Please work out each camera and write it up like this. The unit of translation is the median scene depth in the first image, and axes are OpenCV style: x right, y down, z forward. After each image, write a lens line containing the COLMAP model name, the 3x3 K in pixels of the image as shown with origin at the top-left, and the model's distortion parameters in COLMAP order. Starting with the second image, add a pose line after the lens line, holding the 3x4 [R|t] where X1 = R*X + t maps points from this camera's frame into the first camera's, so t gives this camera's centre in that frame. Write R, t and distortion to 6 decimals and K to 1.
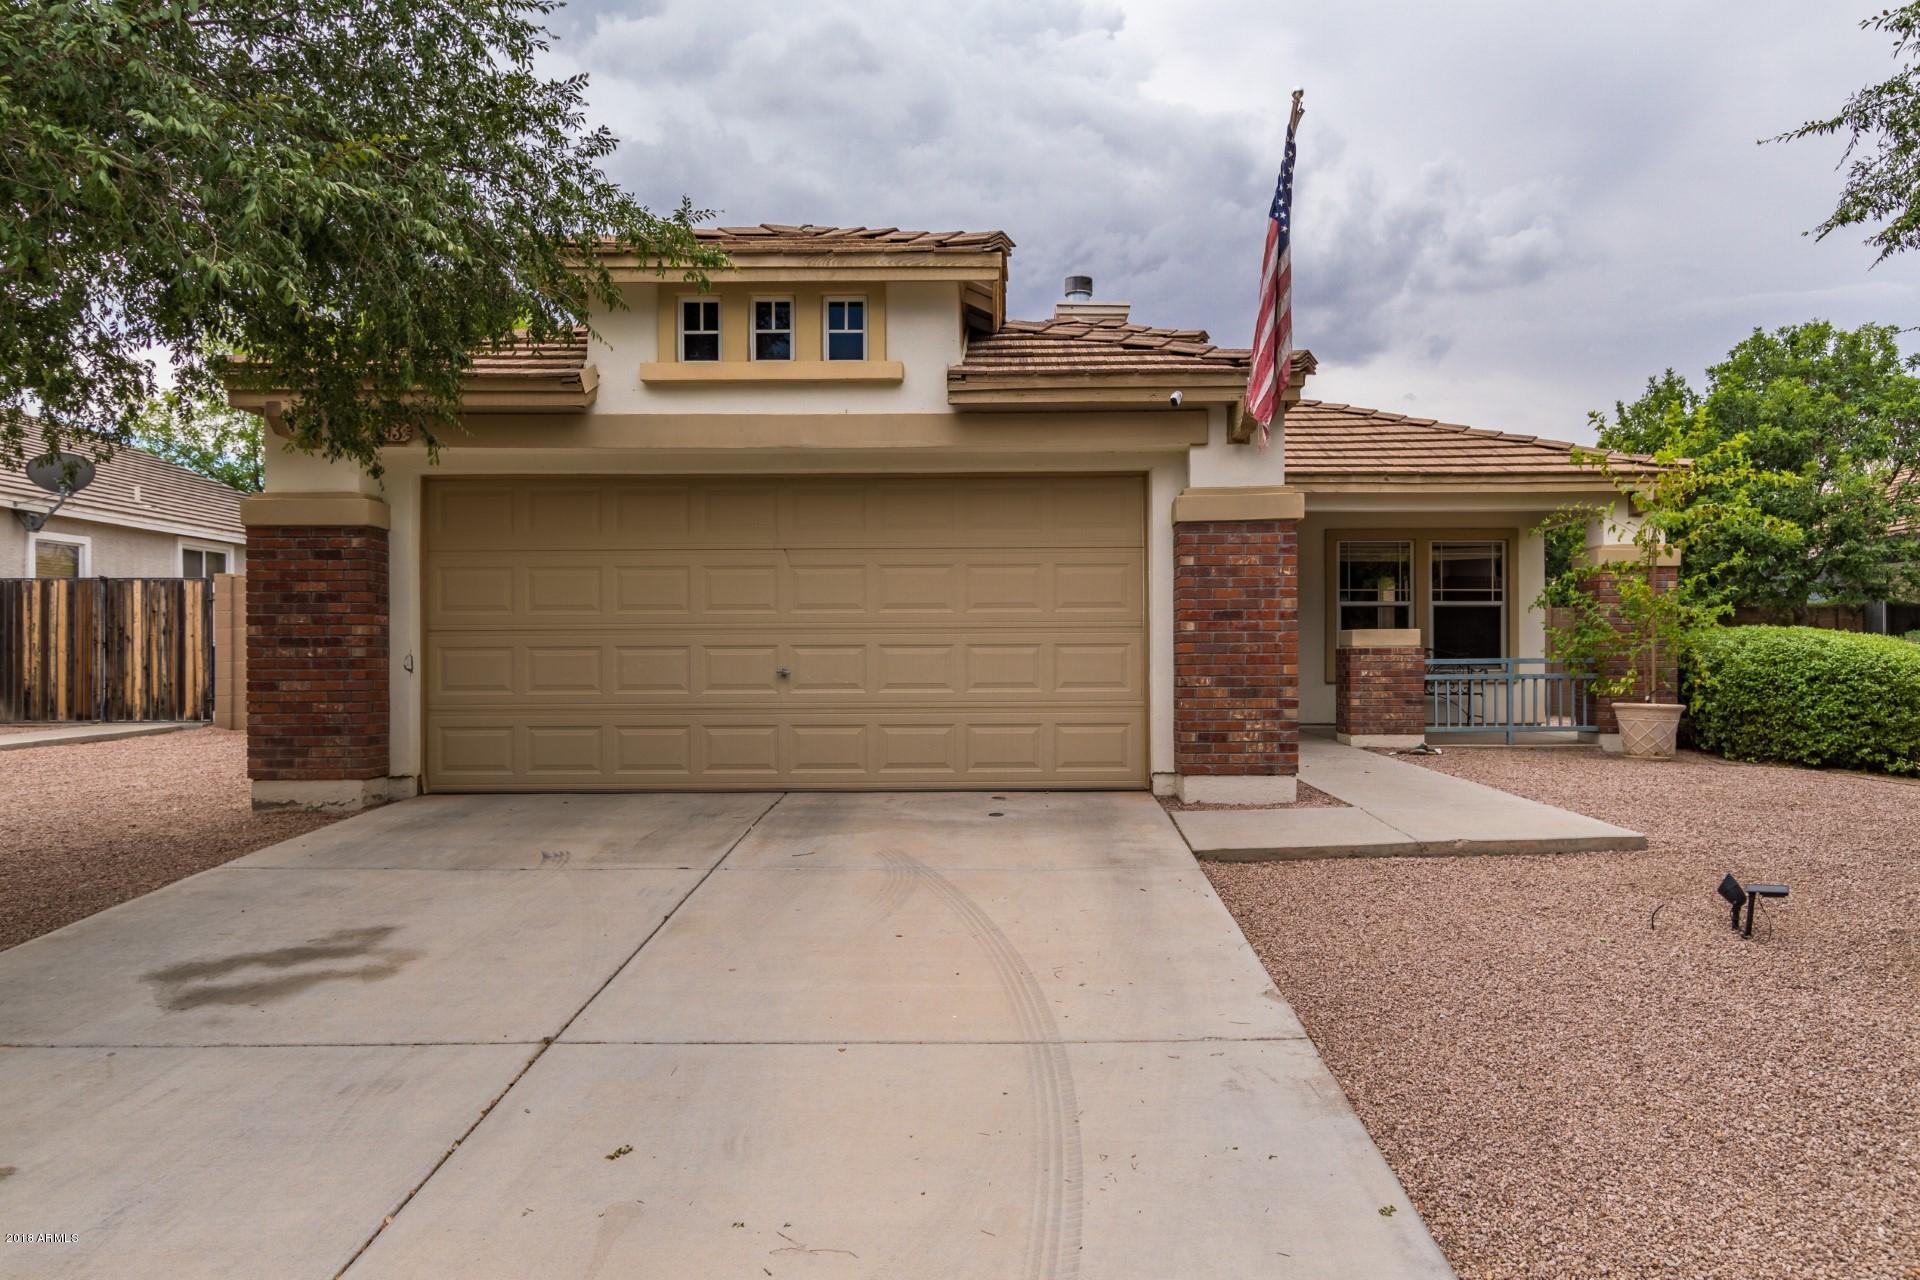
lens RADIAL K [[1295.3, 0, 971.3], [0, 1295.3, 631.1], [0, 0, 1]] dist [0.006925, -0.001246]
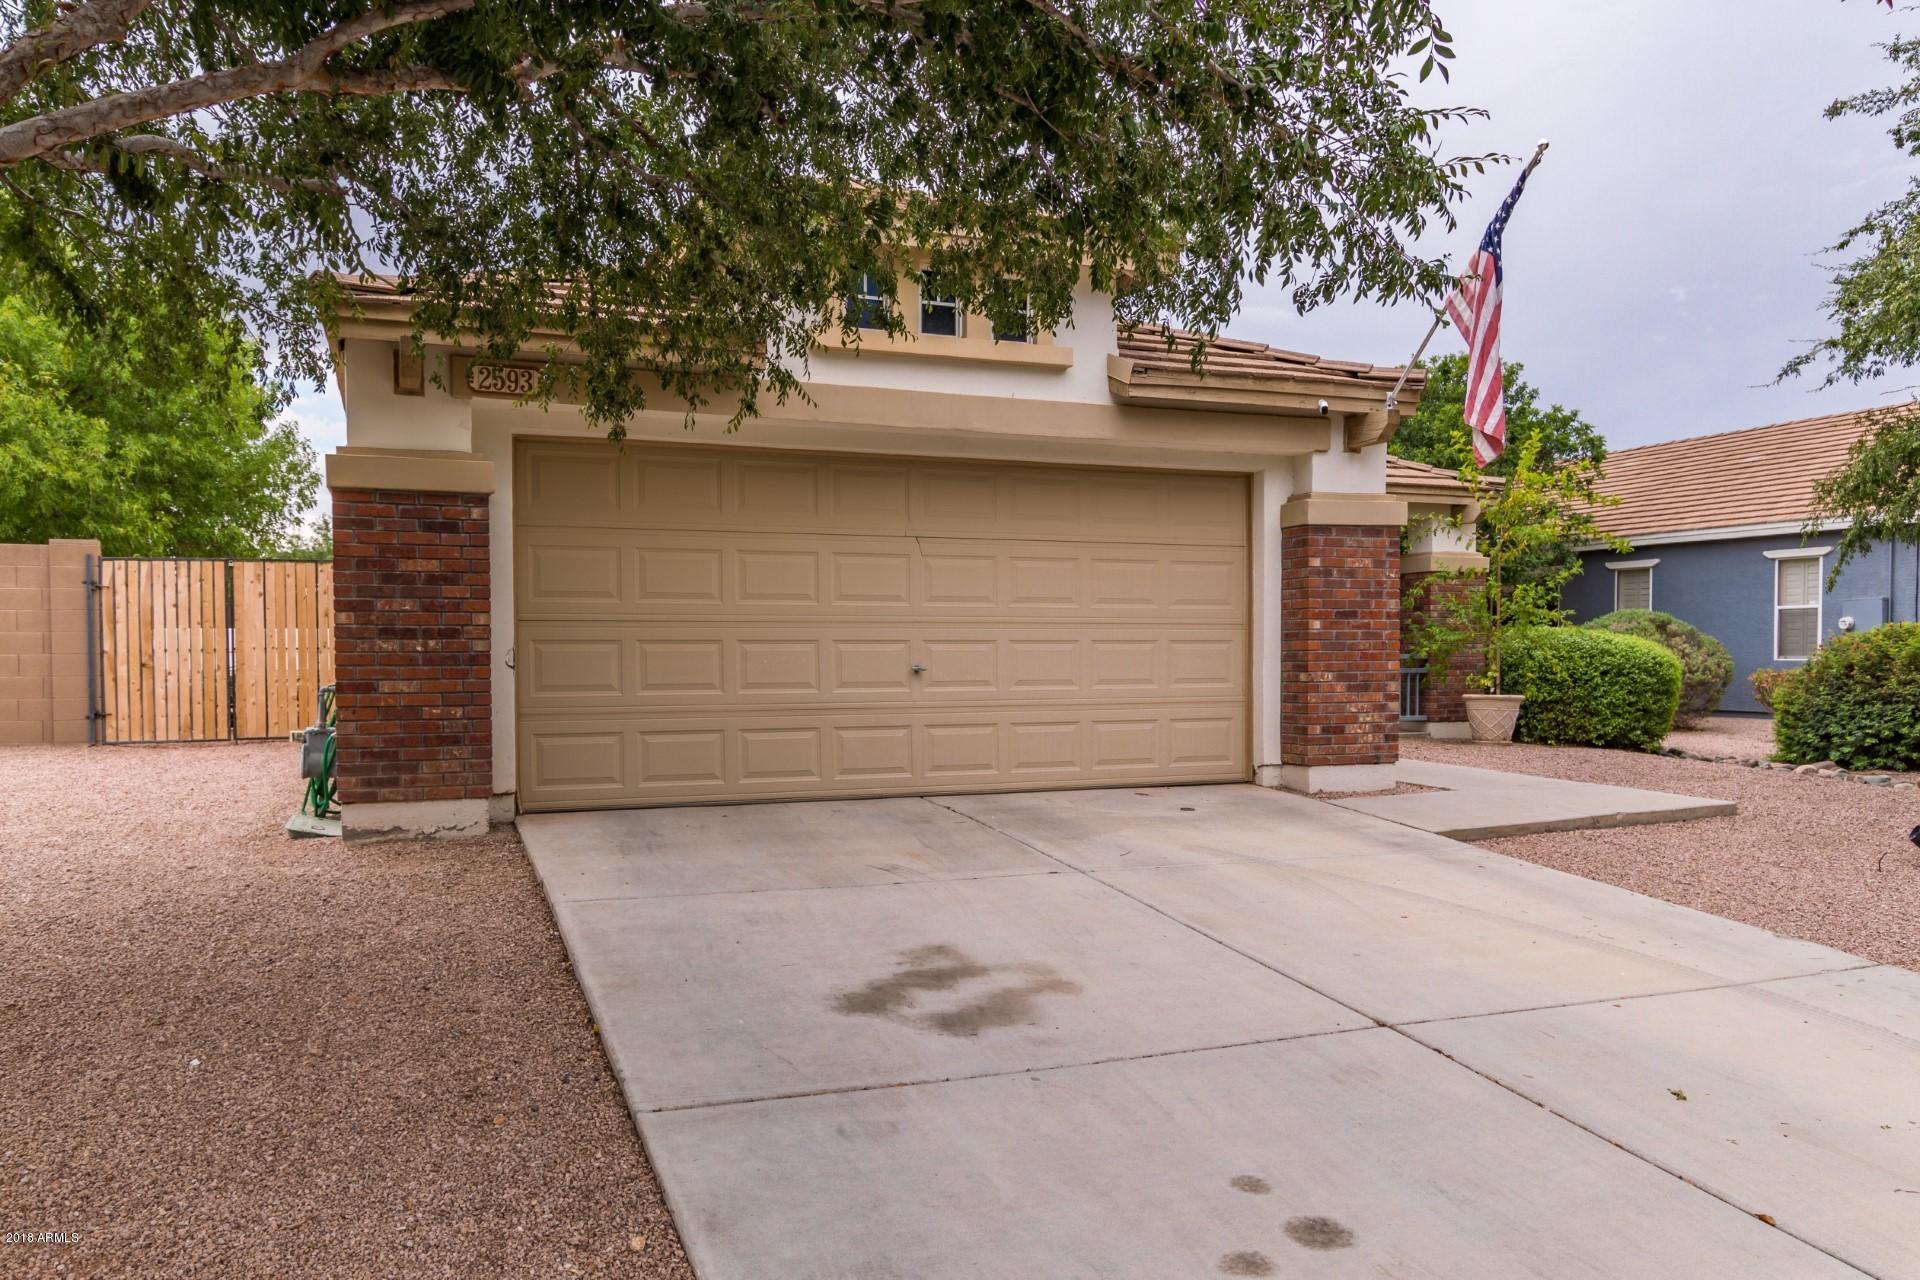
lens RADIAL K [[1425.9, 0, 959.7], [0, 1425.9, 658.4], [0, 0, 1]] dist [0.005042, 0.004830]
pose [[0.927063, 0.000986, 0.374904, -0.527211], [-0.010723, 0.999657, 0.023888, -0.000783], [-0.374752, -0.026165, 0.926756, 0.036014]]
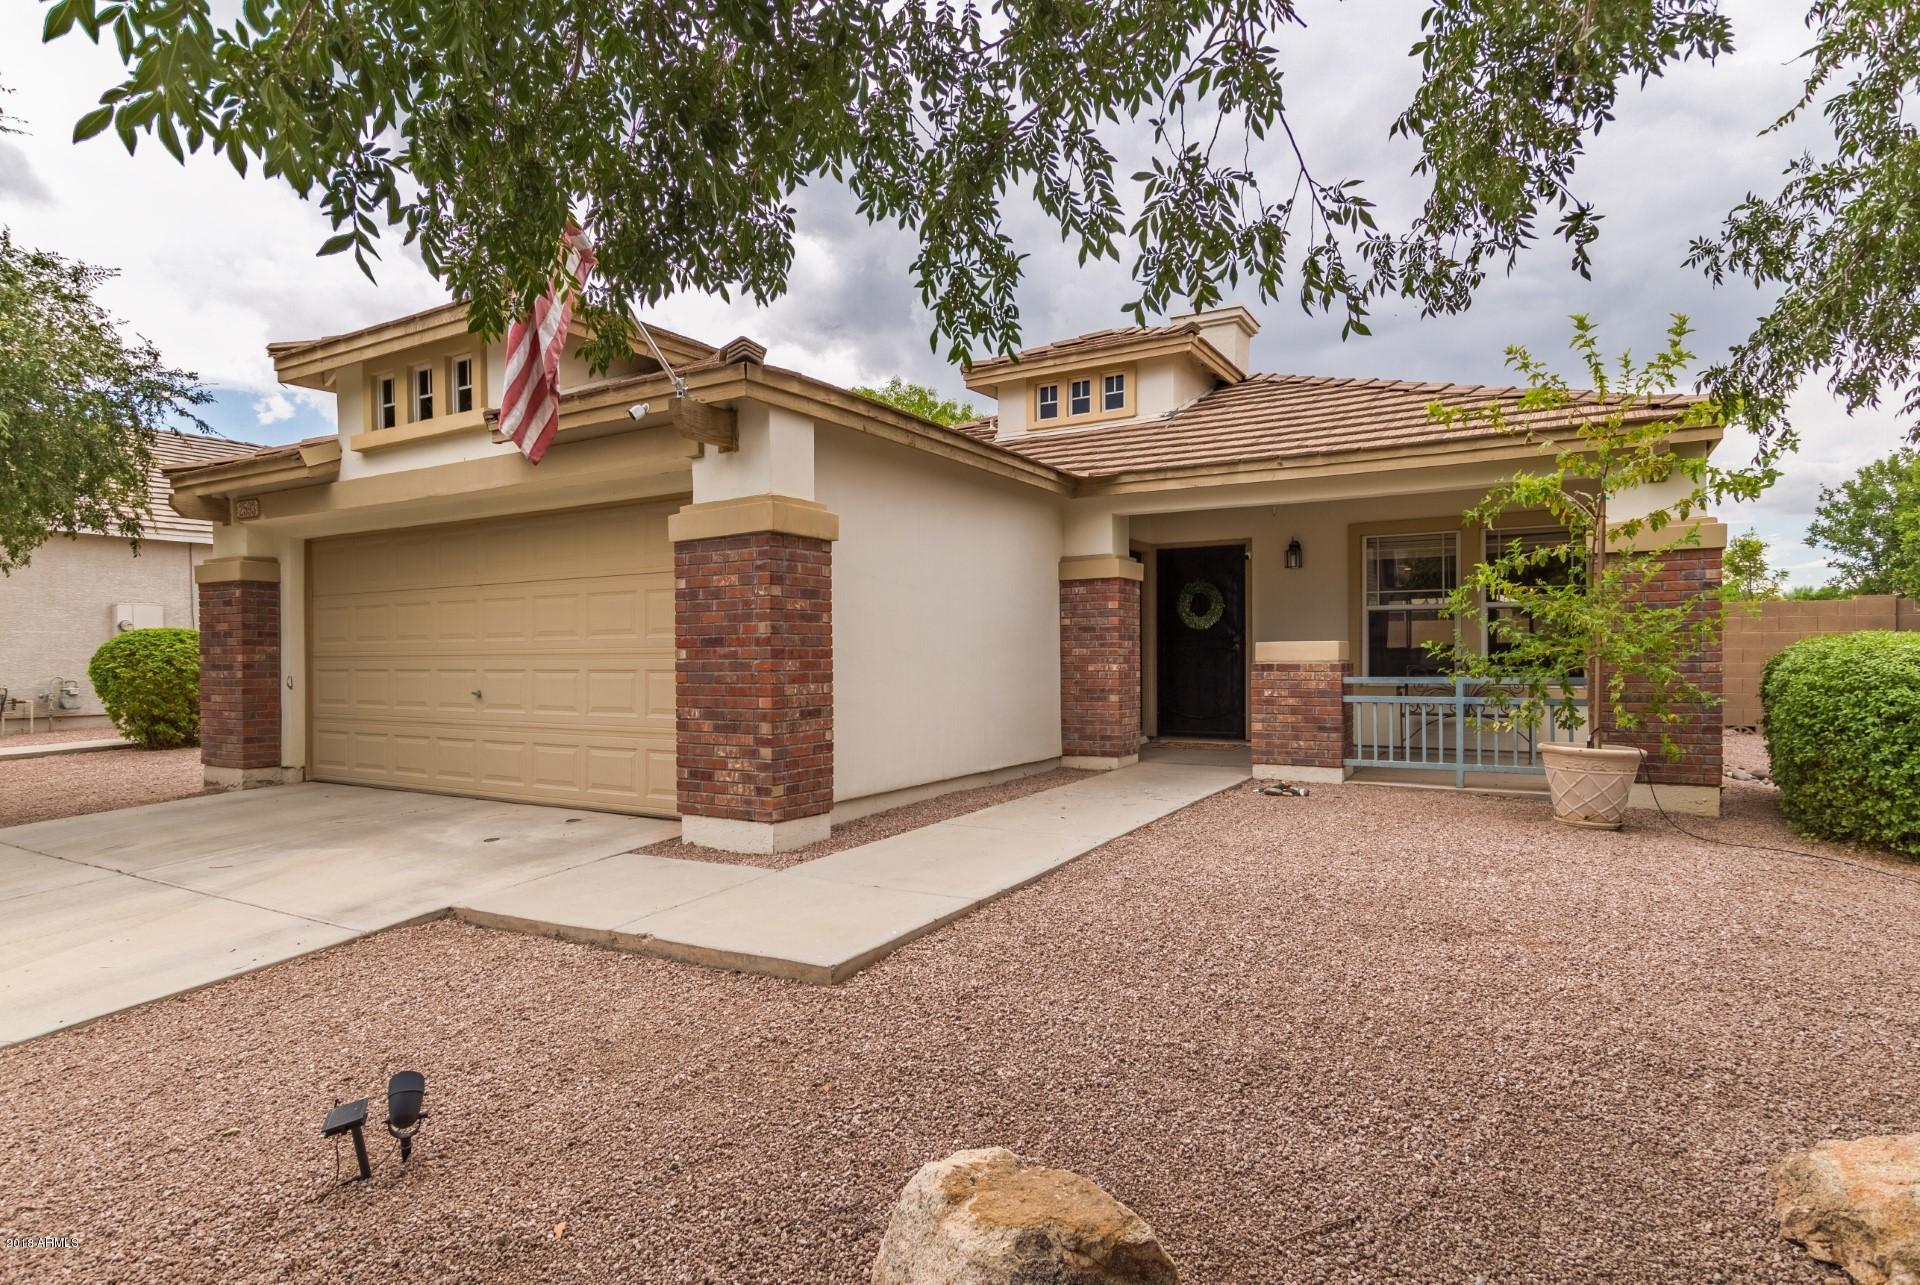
lens RADIAL K [[1025.7, 0, 946.5], [0, 1025.7, 639.7], [0, 0, 1]] dist [0.007765, -0.003569]
pose [[0.856085, -0.009252, -0.516753, 0.704482], [0.015321, 0.999855, 0.007480, -0.016493], [0.516608, -0.014321, 0.856102, 0.463174]]
